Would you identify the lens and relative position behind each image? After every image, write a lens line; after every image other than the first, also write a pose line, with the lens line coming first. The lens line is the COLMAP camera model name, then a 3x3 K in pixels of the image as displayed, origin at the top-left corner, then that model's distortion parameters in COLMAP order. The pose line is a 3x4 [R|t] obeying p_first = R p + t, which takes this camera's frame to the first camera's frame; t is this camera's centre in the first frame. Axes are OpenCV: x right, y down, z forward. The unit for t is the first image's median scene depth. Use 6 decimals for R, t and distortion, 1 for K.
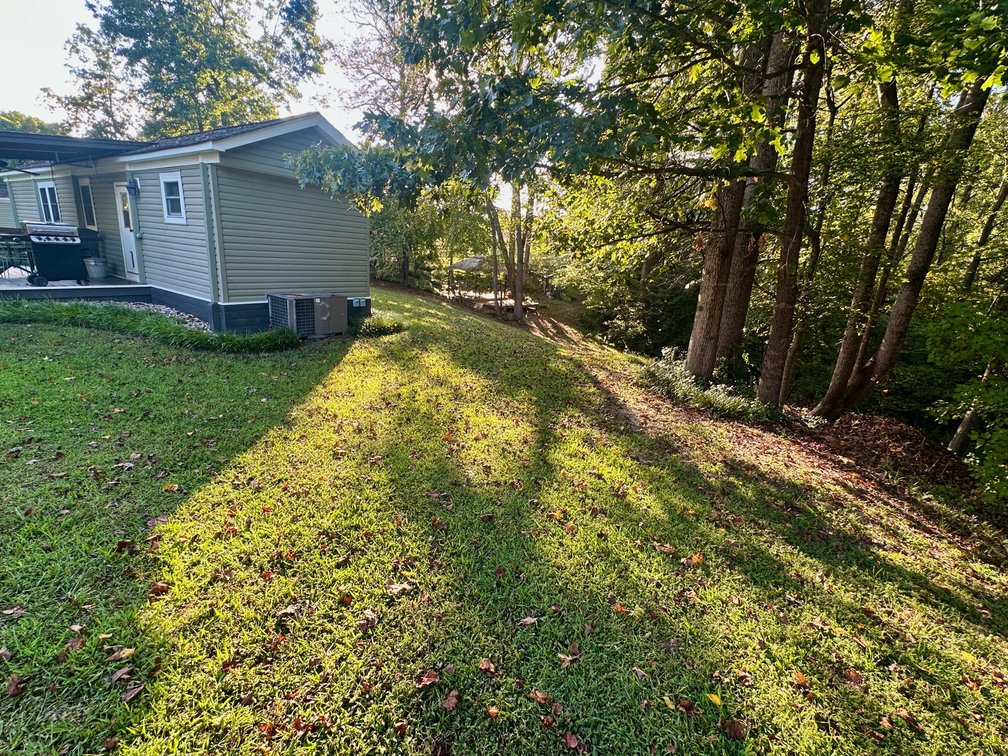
lens RADIAL K [[432.0, 0, 504.0], [0, 432.0, 378.0], [0, 0, 1]] dist [-0.000427, -0.000046]
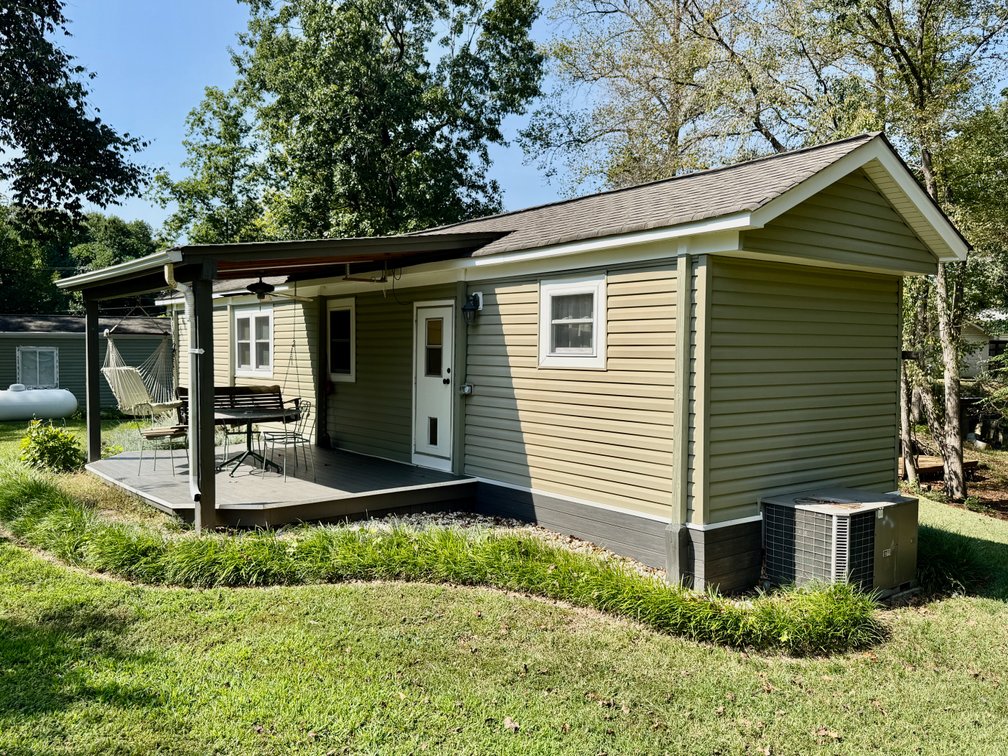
lens RADIAL K [[799.2, 0, 504.0], [0, 799.2, 378.0], [0, 0, 1]] dist [0.046877, -0.088189]
pose [[0.957825, -0.064296, -0.280067, -0.443483], [-0.007504, 0.968716, -0.248057, -0.081570], [0.287254, 0.239697, 0.927378, 0.061451]]
